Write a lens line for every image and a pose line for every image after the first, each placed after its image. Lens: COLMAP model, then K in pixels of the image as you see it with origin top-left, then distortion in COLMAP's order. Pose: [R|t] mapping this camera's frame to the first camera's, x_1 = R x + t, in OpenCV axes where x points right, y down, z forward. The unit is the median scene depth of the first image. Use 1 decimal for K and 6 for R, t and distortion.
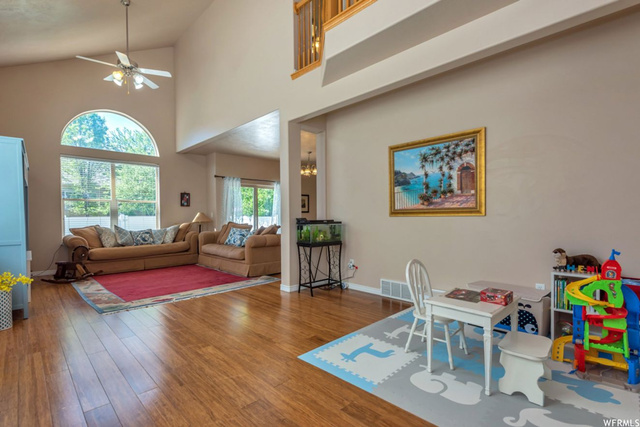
lens RADIAL K [[303.7, 0, 319.7], [0, 303.7, 216.9], [0, 0, 1]] dist [0.000444, 0.000097]
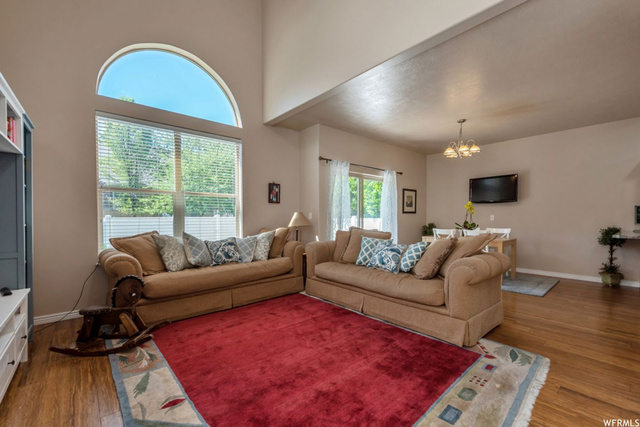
lens RADIAL K [[265.8, 0, 310.7], [0, 265.8, 217.9], [0, 0, 1]] dist [0.001816, 0.000029]
pose [[0.997921, 0.005842, -0.064186, -0.464579], [-0.005885, 0.999983, -0.000466, -0.001709], [0.064182, 0.000843, 0.997938, 0.587486]]
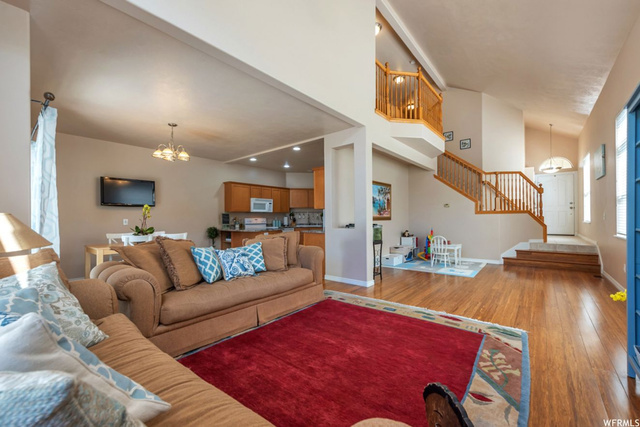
lens RADIAL K [[267.9, 0, 318.6], [0, 267.9, 217.7], [0, 0, 1]] dist [-0.000042, -0.000251]
pose [[-0.109908, 0.010441, 0.993887, -0.884991], [0.010401, 0.999902, -0.009354, -0.006151], [-0.993887, 0.009309, -0.110005, 1.045904]]
